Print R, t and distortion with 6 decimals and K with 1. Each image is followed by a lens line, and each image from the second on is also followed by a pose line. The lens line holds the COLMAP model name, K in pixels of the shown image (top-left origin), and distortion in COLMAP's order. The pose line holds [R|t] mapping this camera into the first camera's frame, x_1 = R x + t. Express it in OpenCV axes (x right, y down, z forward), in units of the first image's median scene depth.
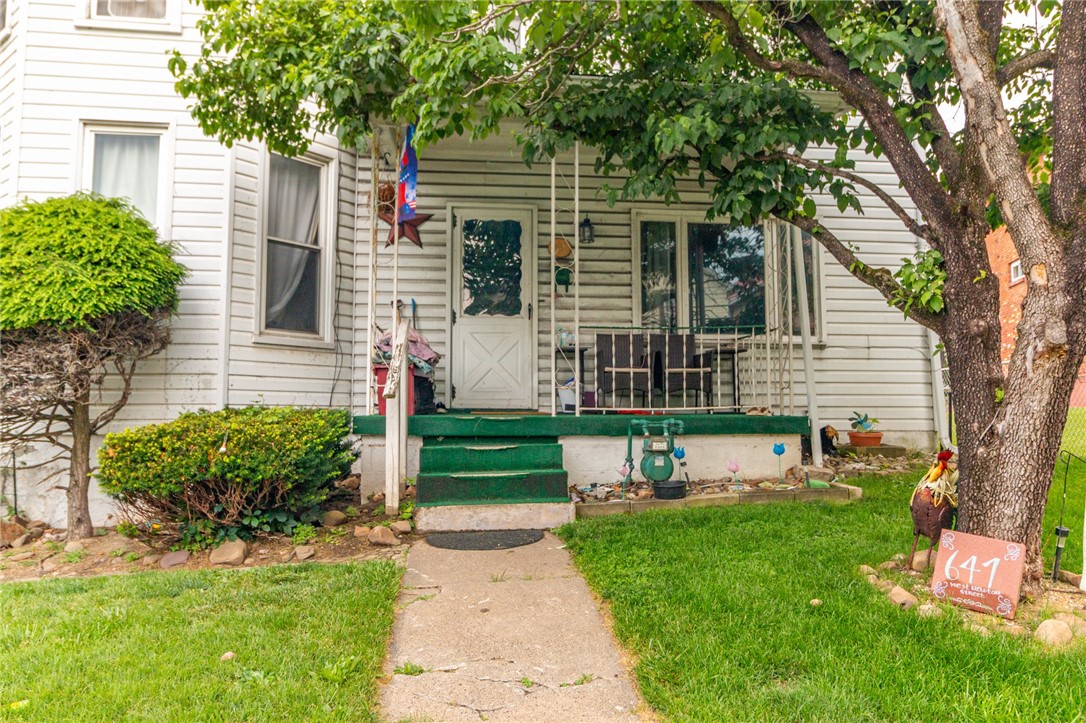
lens RADIAL K [[733.5, 0, 546.9], [0, 733.5, 356.2], [0, 0, 1]] dist [-0.001213, -0.002119]
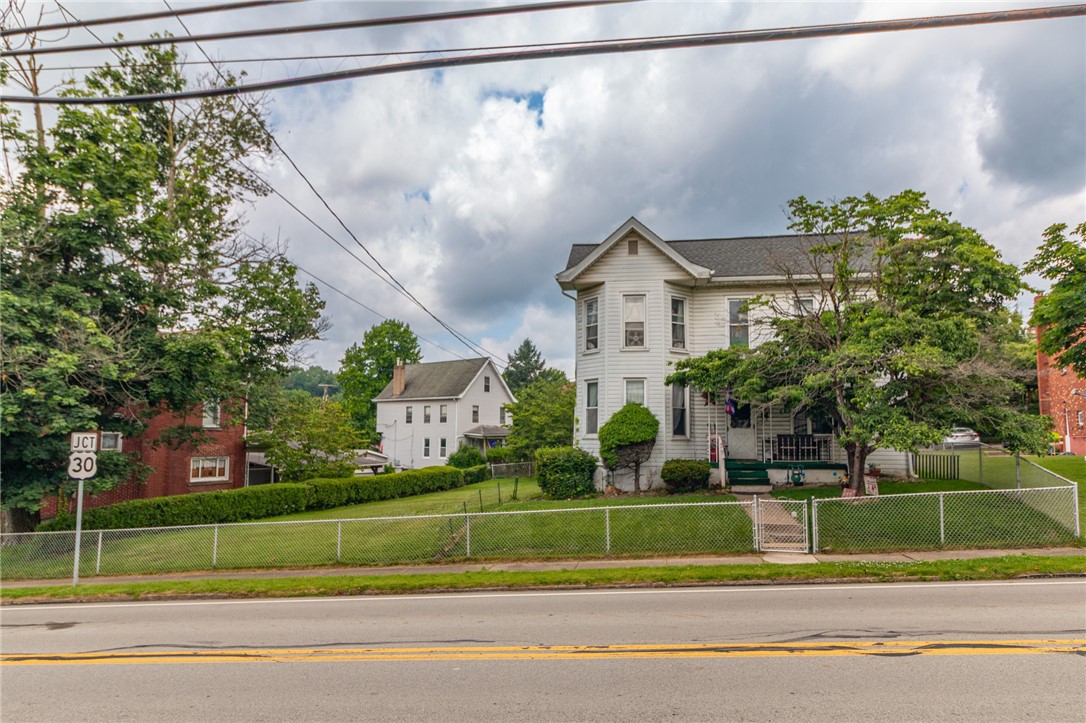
lens RADIAL K [[683.4, 0, 541.6], [0, 683.4, 394.1], [0, 0, 1]] dist [0.004426, 0.001363]
pose [[0.965205, -0.010141, -0.261296, -0.176009], [0.012660, 0.999888, 0.007959, -0.310659], [0.261186, -0.010990, 0.965226, -2.623925]]
